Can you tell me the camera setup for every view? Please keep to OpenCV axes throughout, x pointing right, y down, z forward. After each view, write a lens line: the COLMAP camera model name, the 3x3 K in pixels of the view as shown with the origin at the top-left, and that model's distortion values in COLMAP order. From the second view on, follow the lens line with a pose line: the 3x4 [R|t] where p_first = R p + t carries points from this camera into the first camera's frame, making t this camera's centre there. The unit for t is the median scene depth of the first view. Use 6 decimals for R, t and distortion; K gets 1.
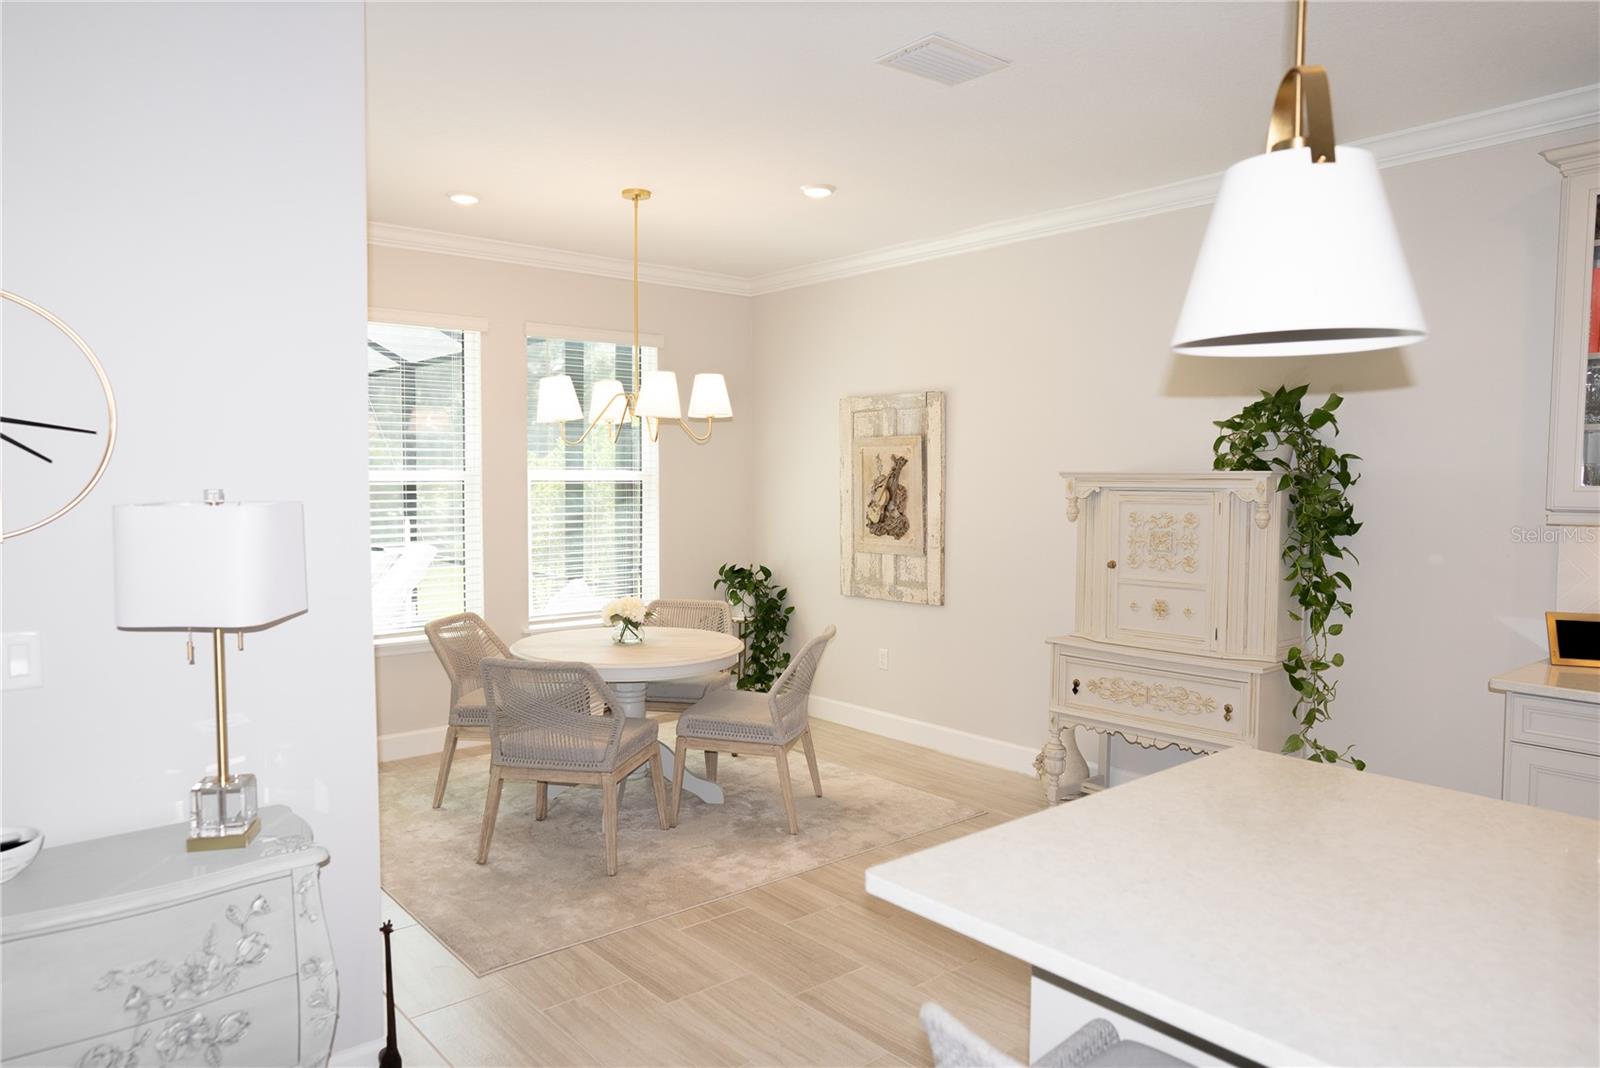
lens RADIAL K [[1059.2, 0, 808.2], [0, 1059.2, 534.6], [0, 0, 1]] dist [-0.042829, 0.046687]
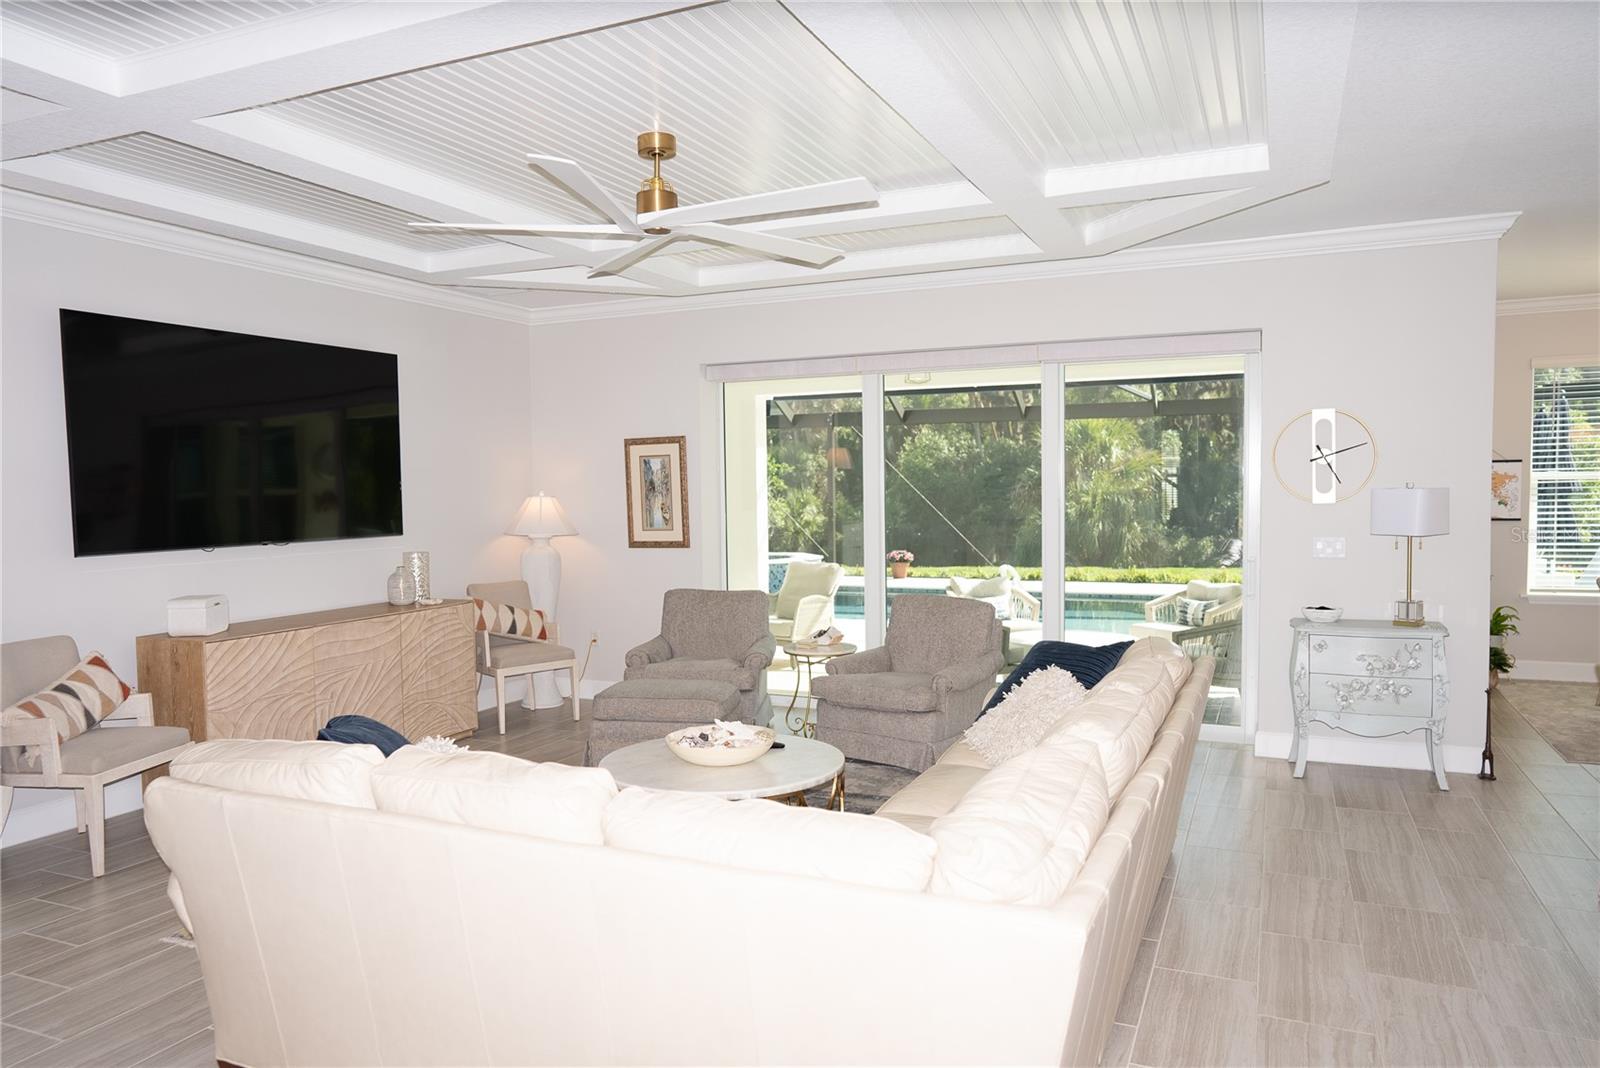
lens RADIAL K [[1059.2, 0, 804.6], [0, 1059.2, 543.9], [0, 0, 1]] dist [-0.042829, 0.046687]
pose [[0.425855, 0.034282, -0.904142, 0.383624], [-0.031014, 0.999248, 0.023280, 0.032012], [0.904260, 0.018127, 0.426598, -0.483343]]
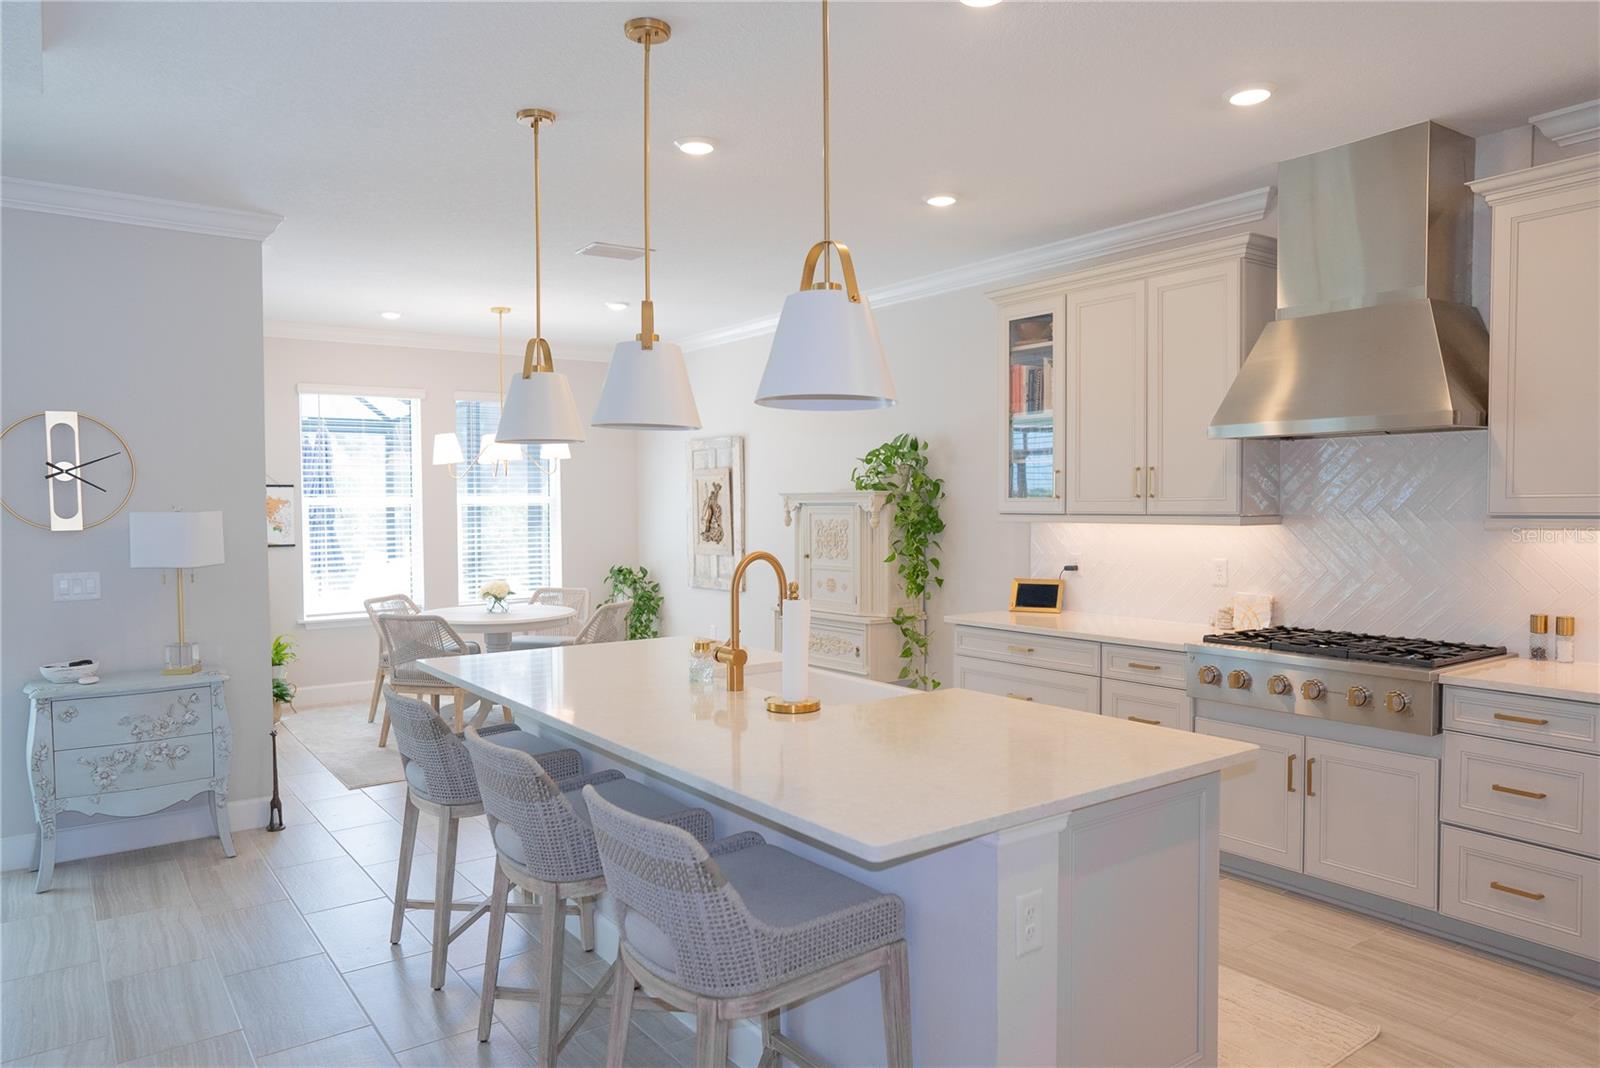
lens RADIAL K [[1059.2, 0, 799.4], [0, 1059.2, 540.6], [0, 0, 1]] dist [-0.042829, 0.046687]
pose [[0.996632, -0.006785, -0.081728, 0.306209], [0.005282, 0.999813, -0.018588, 0.026557], [0.081839, 0.018094, 0.996481, -0.360060]]
